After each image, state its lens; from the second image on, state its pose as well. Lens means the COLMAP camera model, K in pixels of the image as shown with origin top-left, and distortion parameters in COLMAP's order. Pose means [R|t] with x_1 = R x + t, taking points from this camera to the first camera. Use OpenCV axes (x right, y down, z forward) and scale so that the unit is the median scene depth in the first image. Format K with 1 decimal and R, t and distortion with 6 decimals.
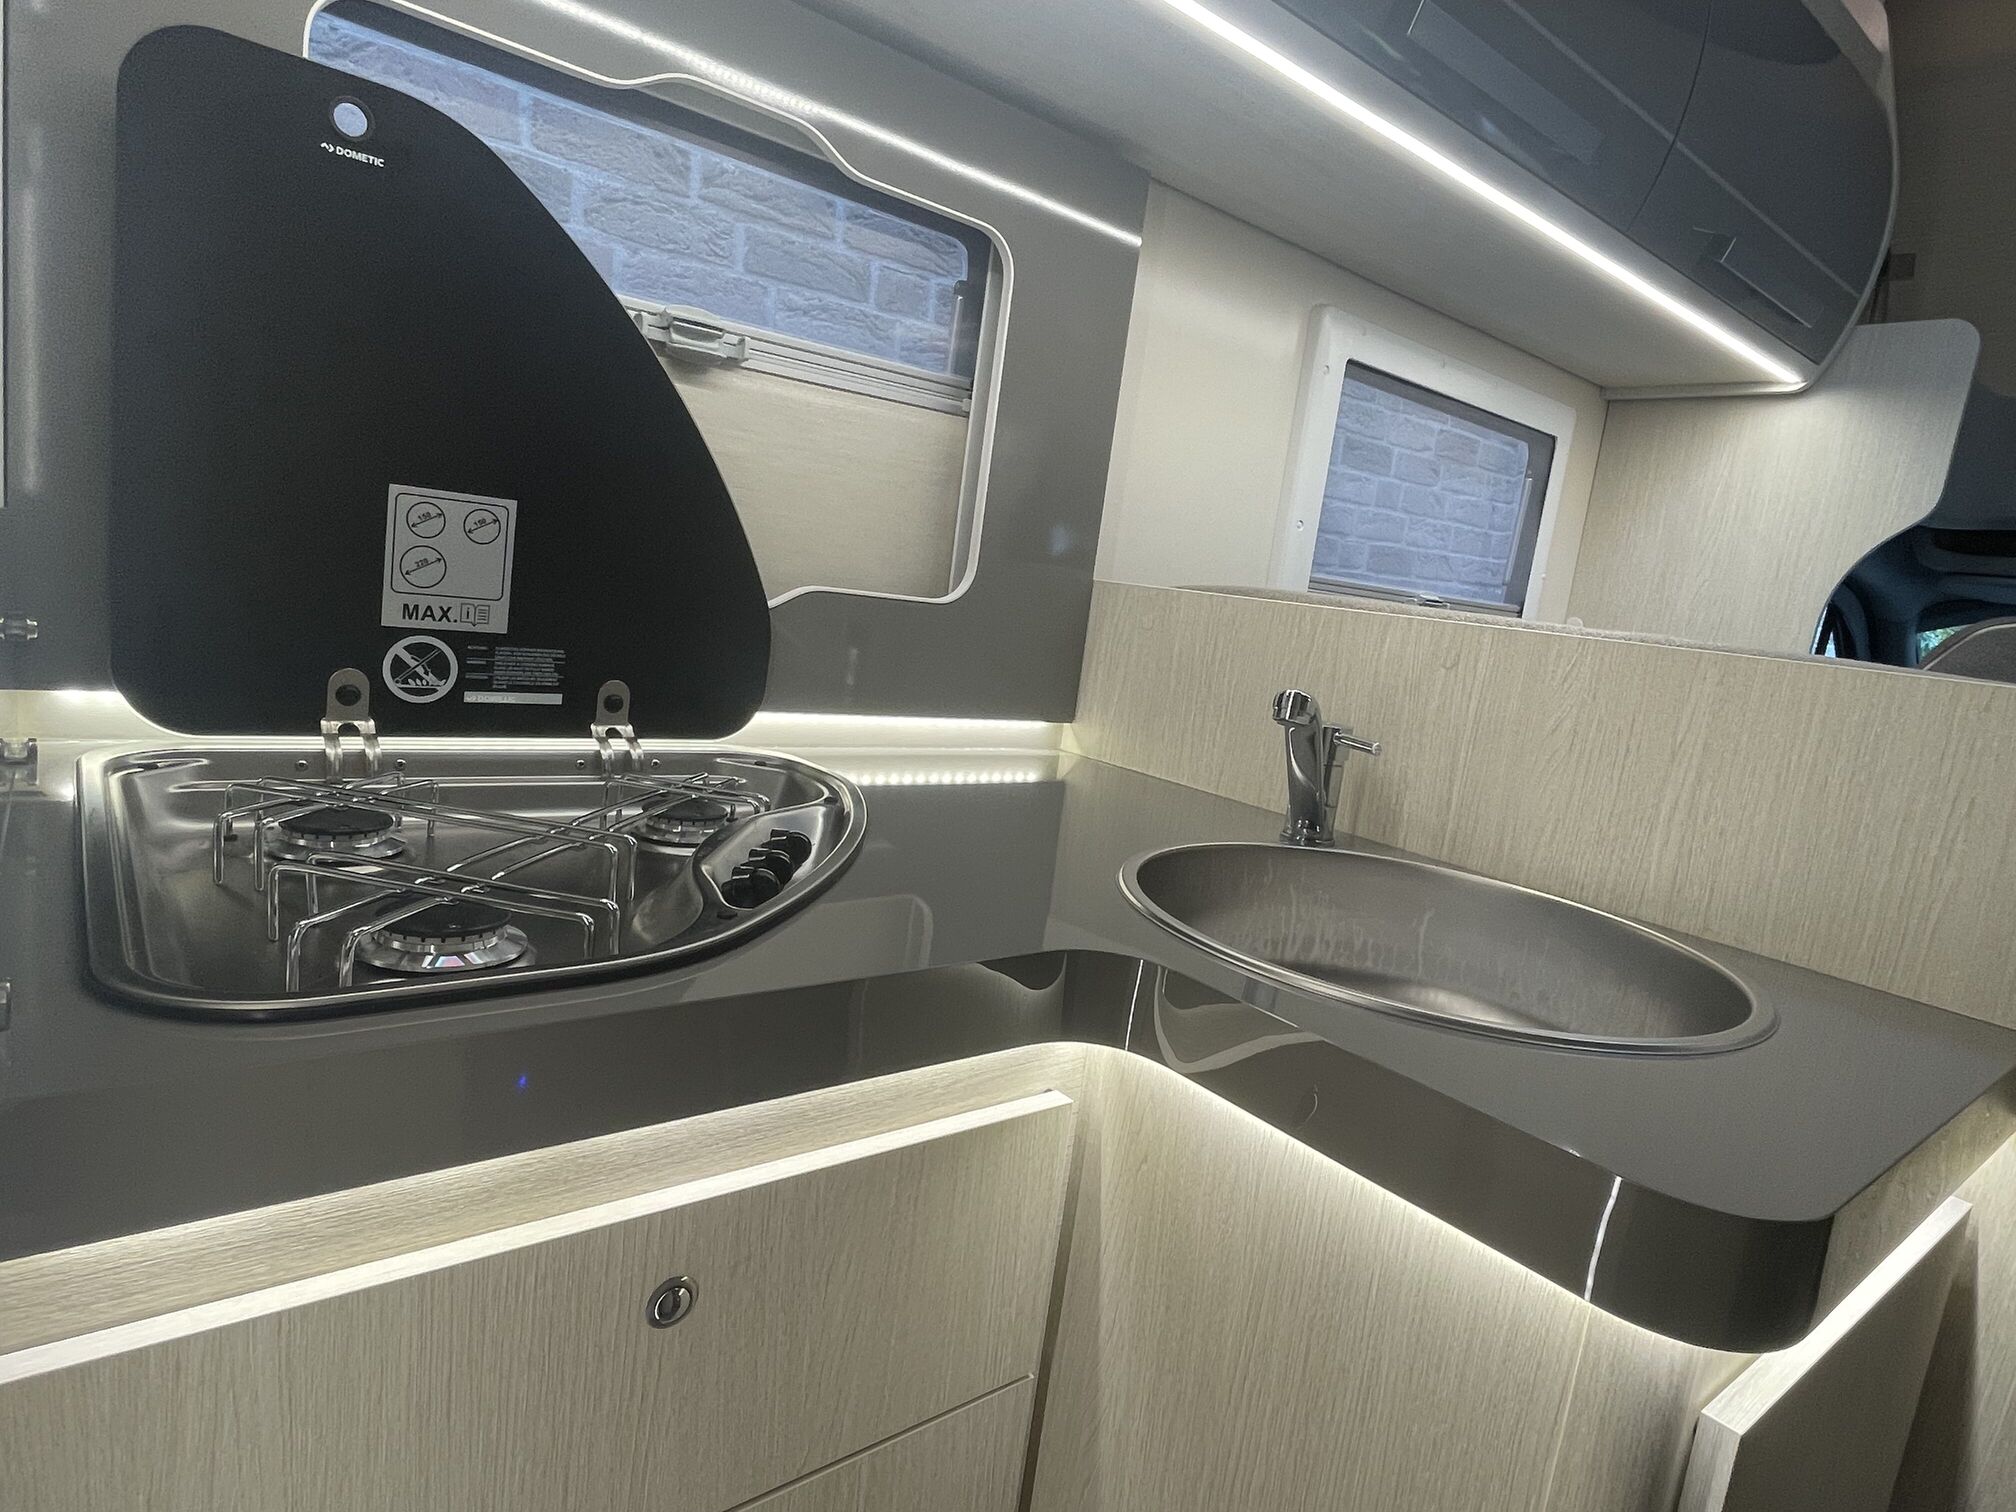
lens RADIAL K [[1135.8, 0, 997.8], [0, 1135.8, 759.8], [0, 0, 1]] dist [0.005895, -0.001149]
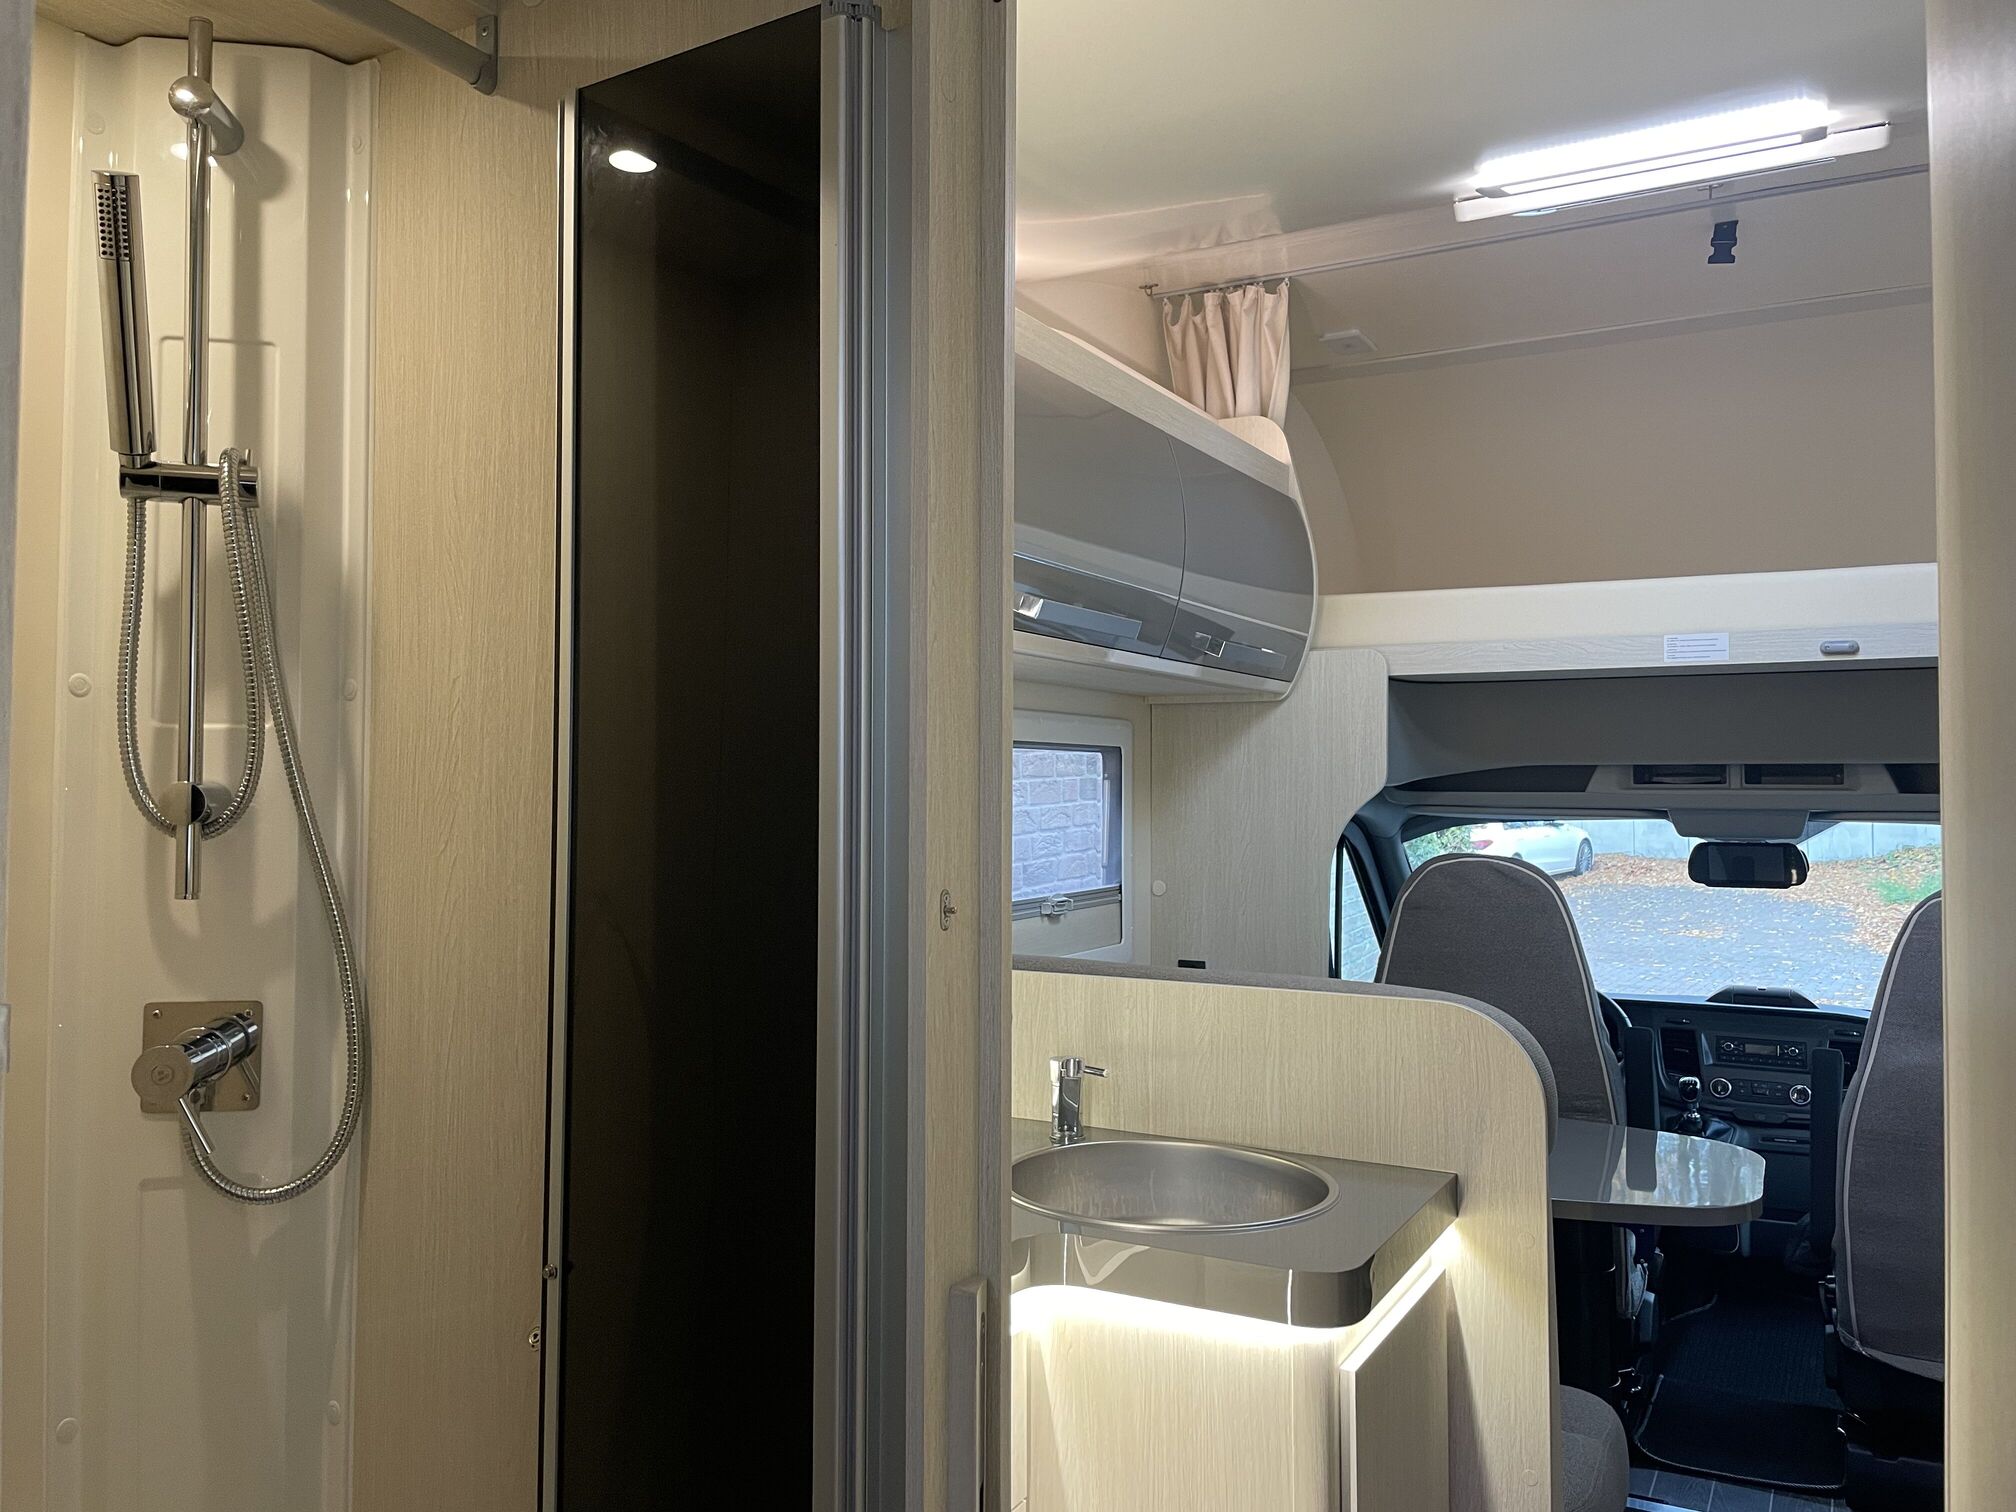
lens RADIAL K [[1516.3, 0, 1016.4], [0, 1516.3, 774.1], [0, 0, 1]] dist [0.075366, -0.095213]
pose [[0.911386, -0.114147, 0.395406, -0.711230], [0.171993, 0.978484, -0.113962, -0.247214], [-0.373890, 0.171870, 0.911409, -1.189732]]
